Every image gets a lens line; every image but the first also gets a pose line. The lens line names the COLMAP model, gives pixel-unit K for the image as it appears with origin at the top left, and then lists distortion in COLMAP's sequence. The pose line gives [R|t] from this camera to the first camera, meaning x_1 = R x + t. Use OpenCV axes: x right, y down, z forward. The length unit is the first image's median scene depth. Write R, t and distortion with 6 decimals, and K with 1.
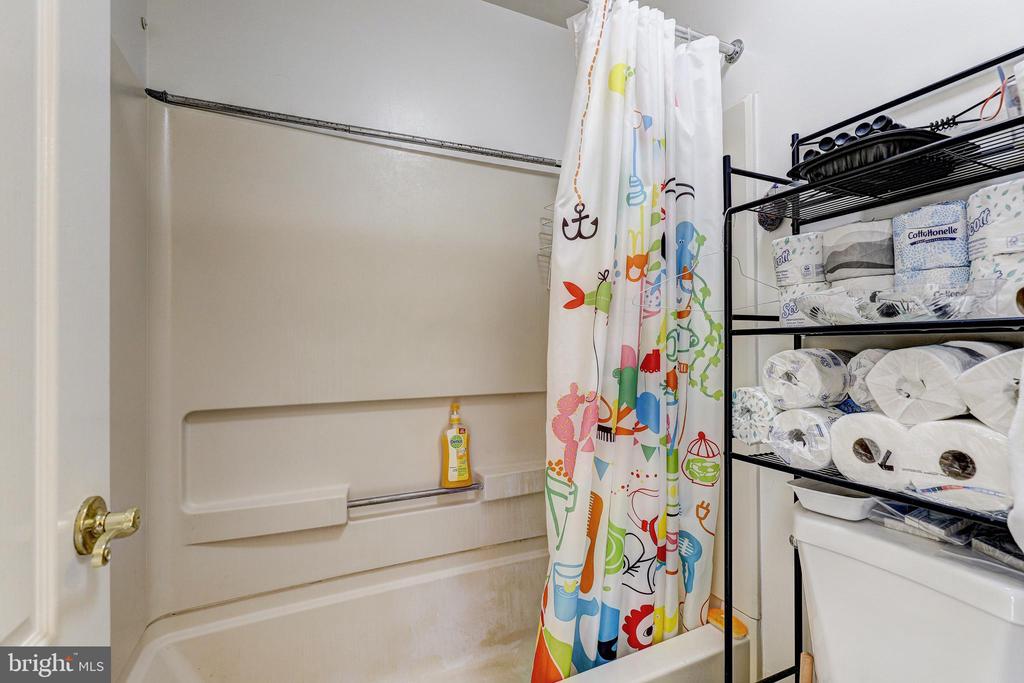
lens RADIAL K [[463.2, 0, 506.3], [0, 463.2, 337.8], [0, 0, 1]] dist [0.003288, -0.001186]
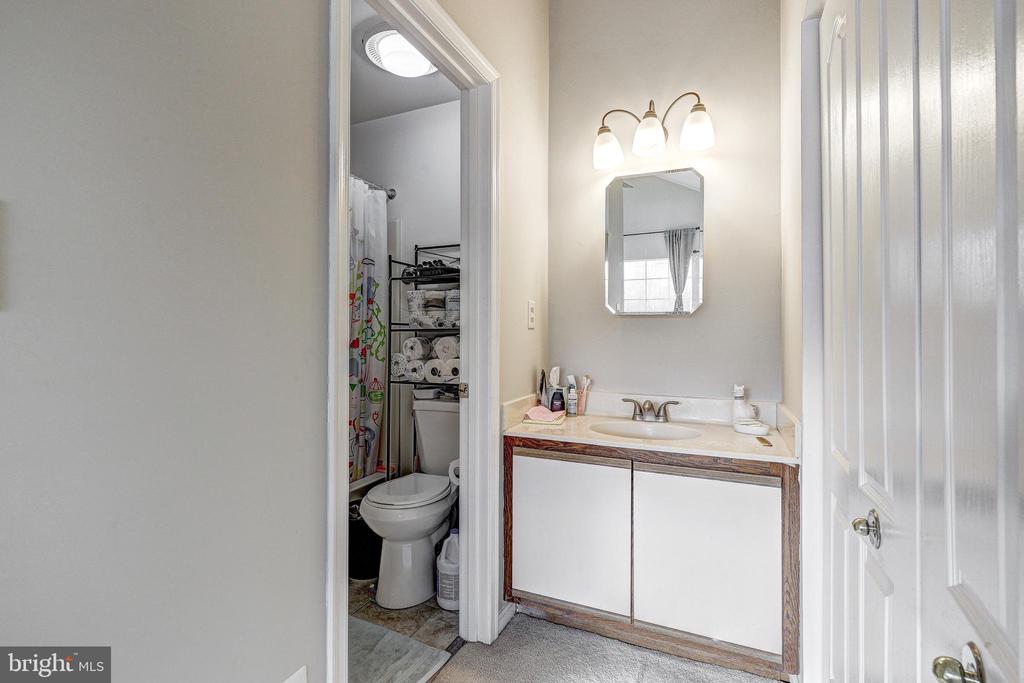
lens RADIAL K [[463.2, 0, 508.2], [0, 463.2, 334.5], [0, 0, 1]] dist [0.003288, -0.001186]
pose [[0.741450, 0.009245, 0.670944, -0.605946], [-0.014585, 0.999891, 0.002340, -0.004190], [-0.670850, -0.011521, 0.741504, -1.064137]]
